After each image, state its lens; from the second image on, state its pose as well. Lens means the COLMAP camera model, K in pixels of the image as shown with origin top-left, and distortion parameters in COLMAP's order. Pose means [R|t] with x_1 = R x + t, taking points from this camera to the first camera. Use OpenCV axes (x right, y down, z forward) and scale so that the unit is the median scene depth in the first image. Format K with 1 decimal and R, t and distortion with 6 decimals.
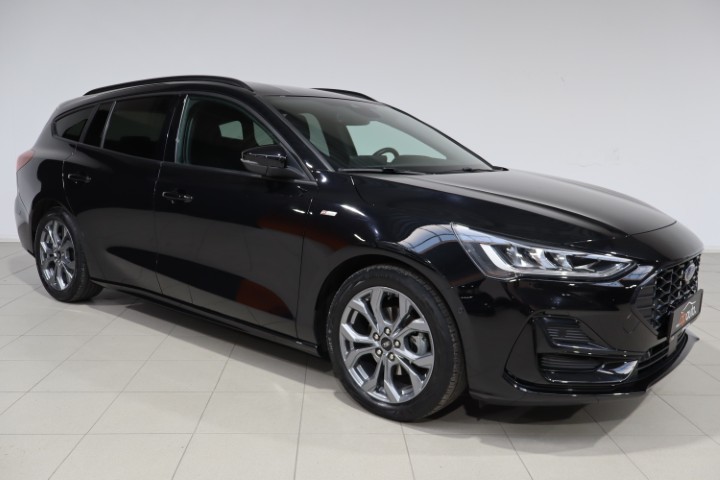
lens RADIAL K [[678.0, 0, 360.0], [0, 678.0, 240.0], [0, 0, 1]] dist [0.072530, -0.003449]
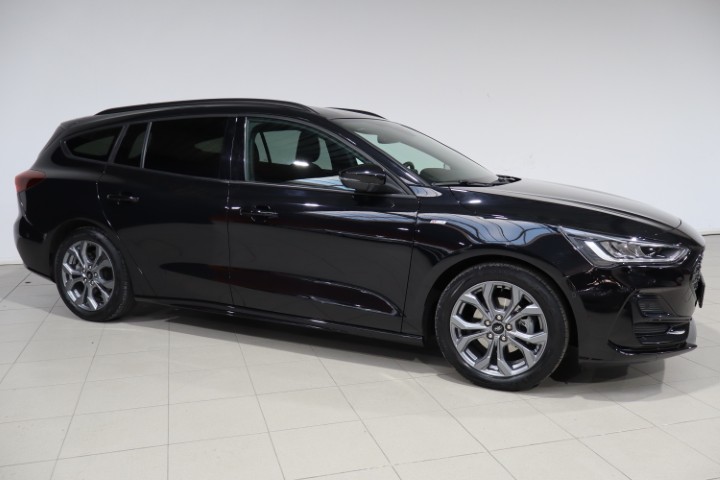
lens RADIAL K [[678.0, 0, 360.0], [0, 678.0, 240.0], [0, 0, 1]] dist [0.072530, -0.003449]
pose [[0.961610, -0.052773, 0.269296, -0.507772], [0.052811, 0.998579, 0.007108, -0.024664], [-0.269289, 0.007387, 0.963031, -0.097358]]
